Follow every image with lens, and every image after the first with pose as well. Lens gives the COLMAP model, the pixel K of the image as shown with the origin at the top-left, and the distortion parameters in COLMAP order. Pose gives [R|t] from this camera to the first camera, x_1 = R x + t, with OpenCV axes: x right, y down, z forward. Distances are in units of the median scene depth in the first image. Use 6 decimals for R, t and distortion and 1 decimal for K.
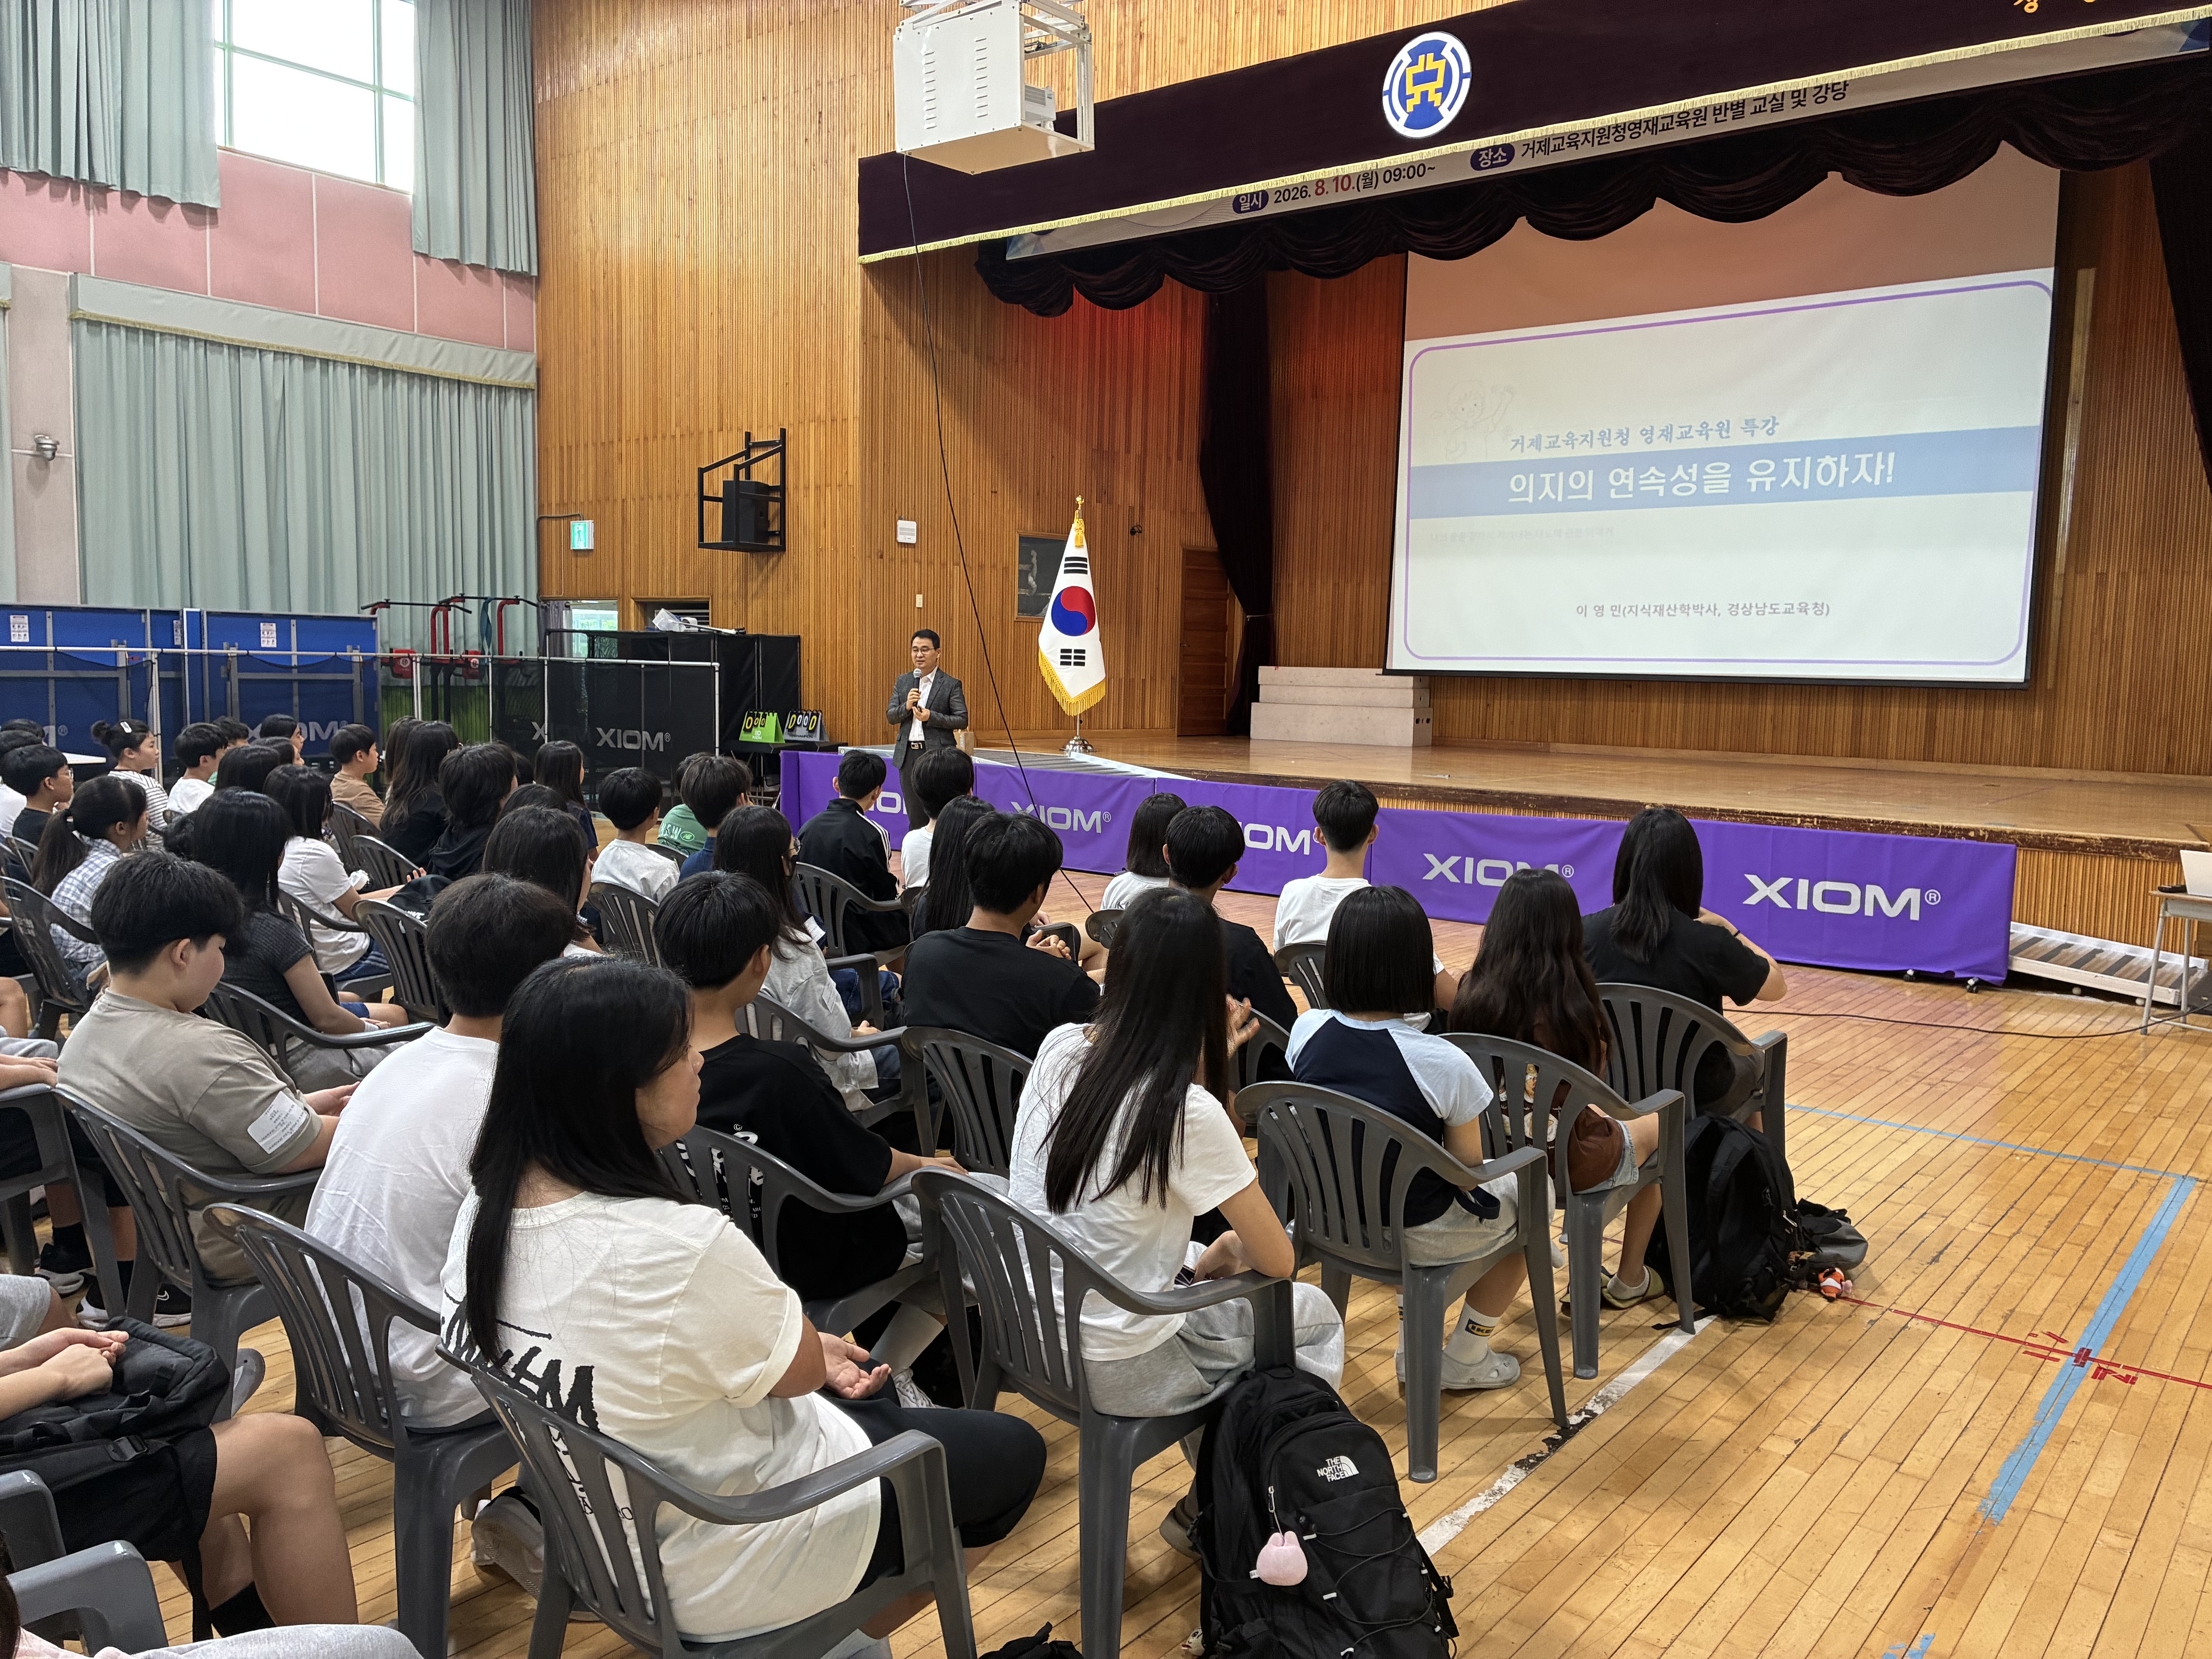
lens RADIAL K [[1722.6, 0, 1106.0], [0, 1722.6, 829.5], [0, 0, 1]] dist [0.044387, -0.064250]
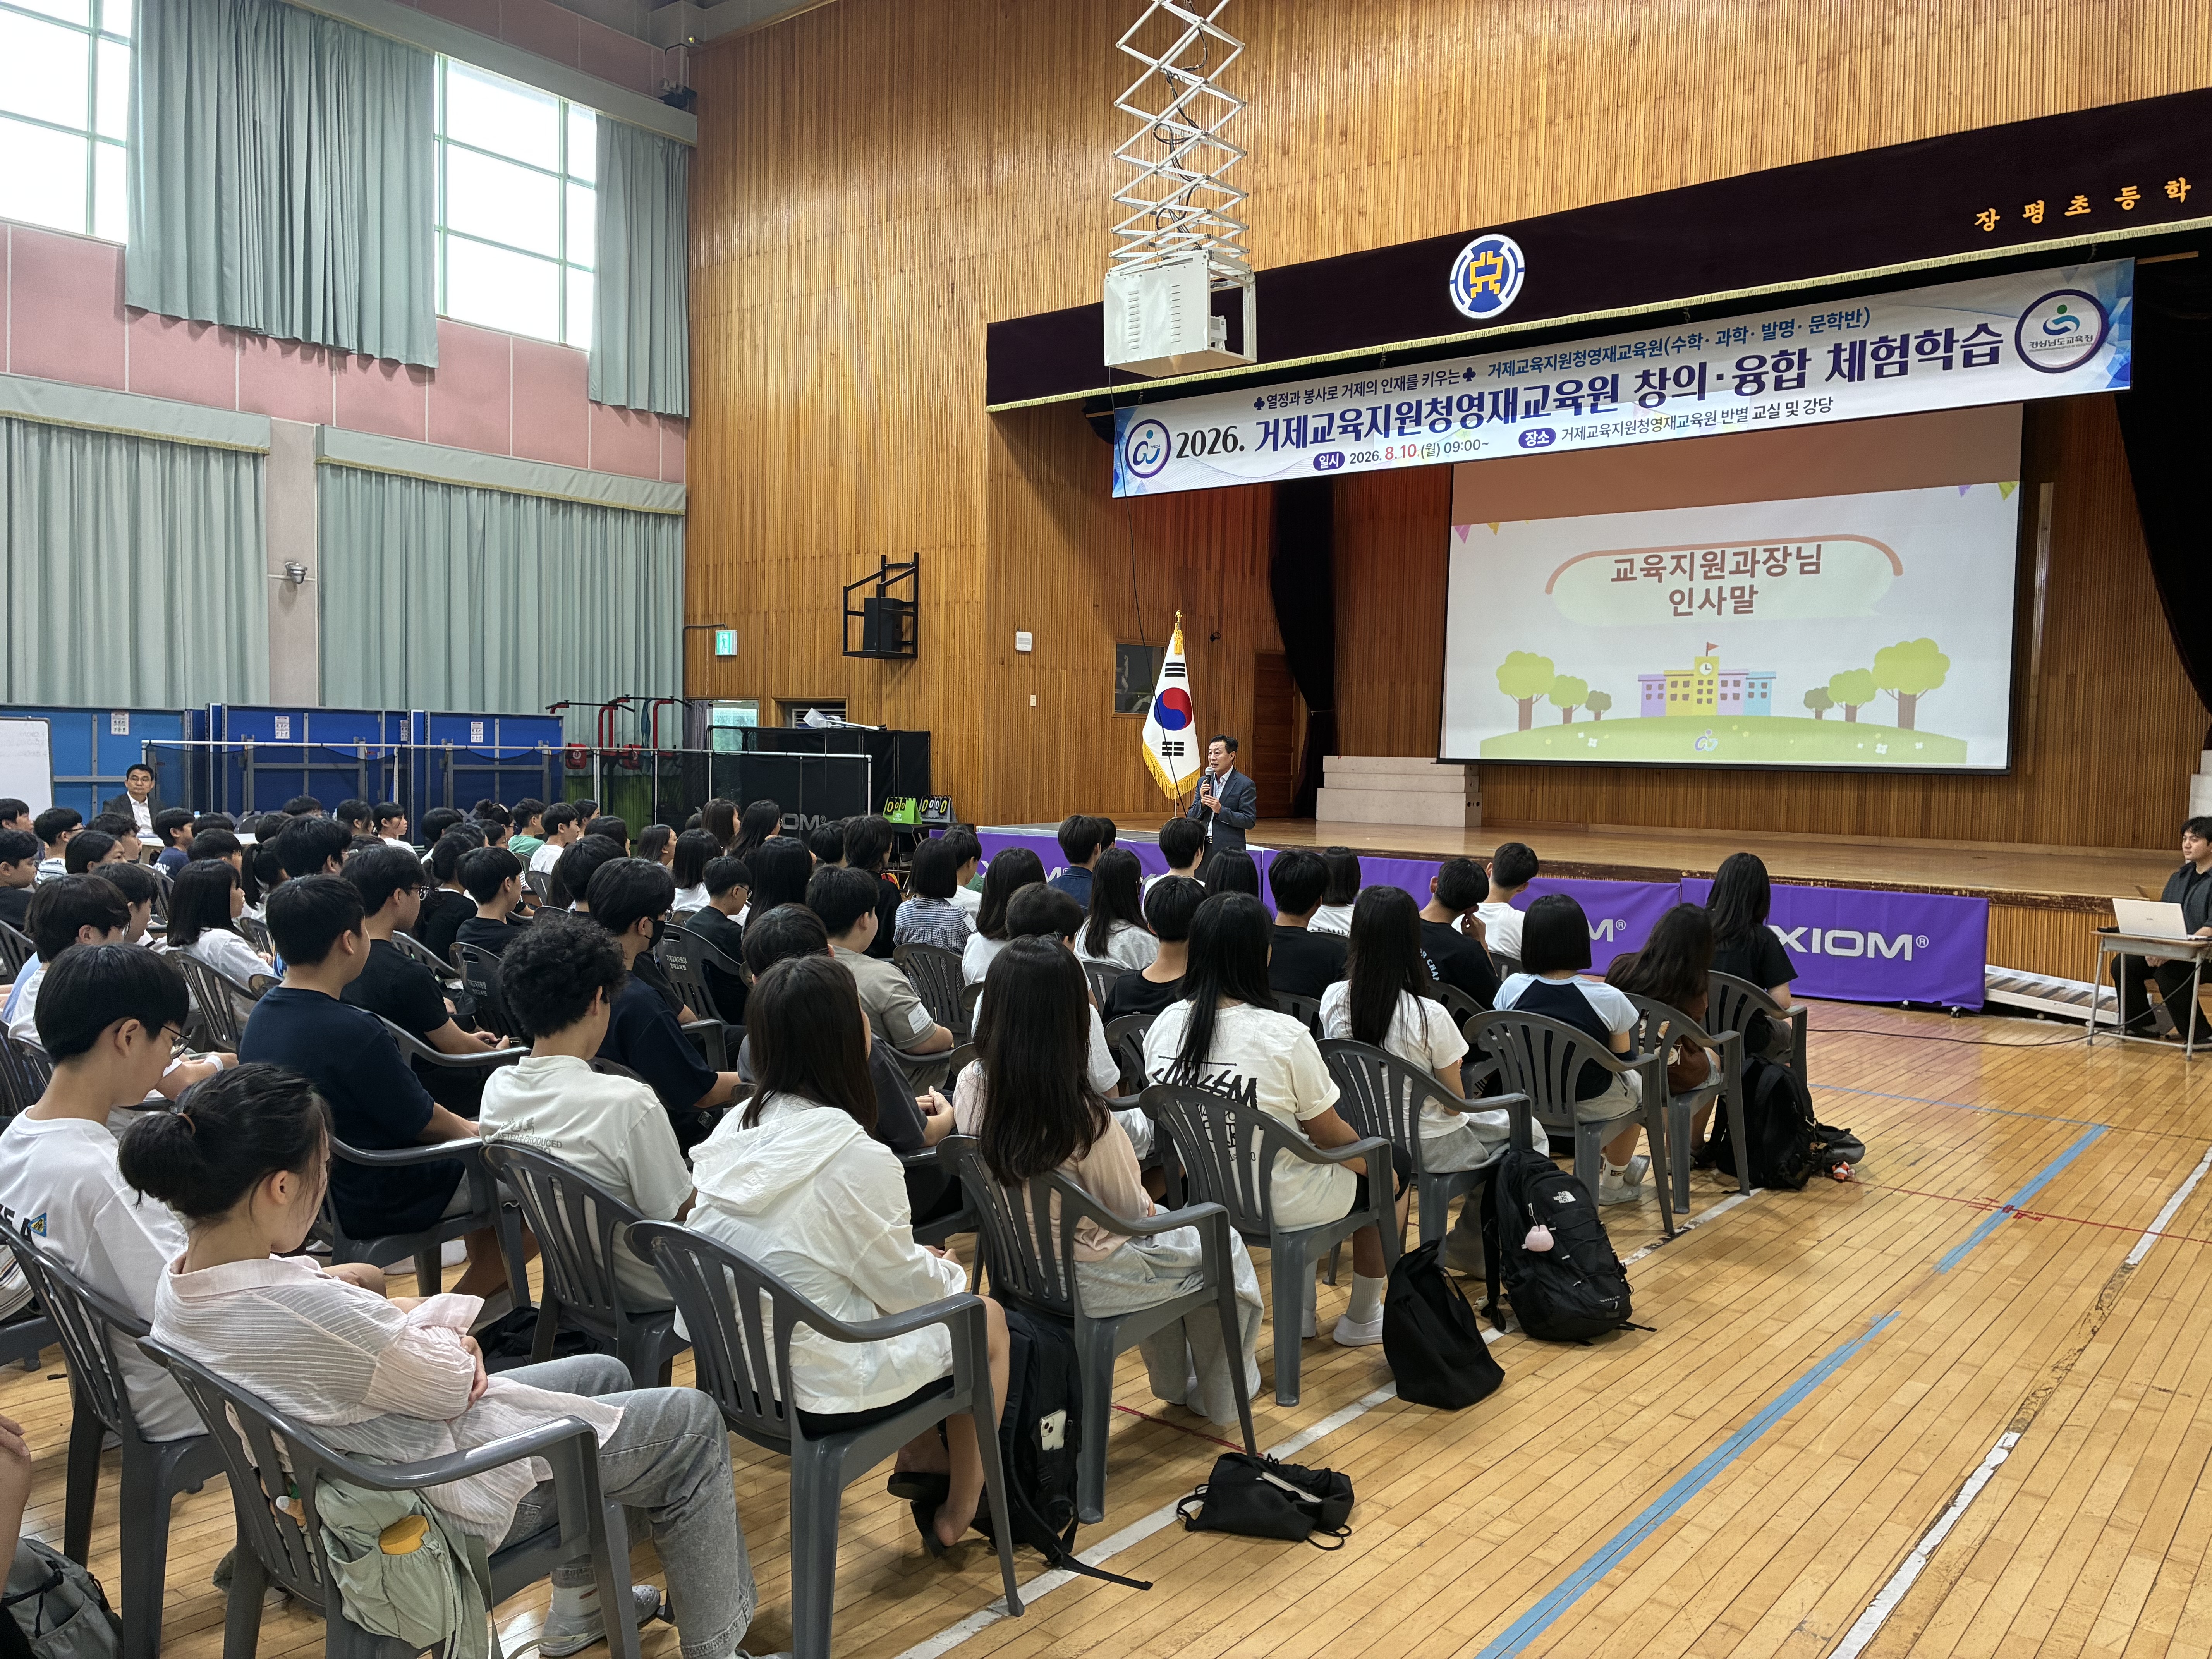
lens RADIAL K [[1689.7, 0, 1106.0], [0, 1689.7, 829.5], [0, 0, 1]] dist [0.041667, -0.062338]
pose [[0.999914, -0.001898, -0.012985, -0.048263], [0.001228, 0.998677, -0.051404, 0.011336], [0.013066, 0.051384, 0.998594, -0.120251]]
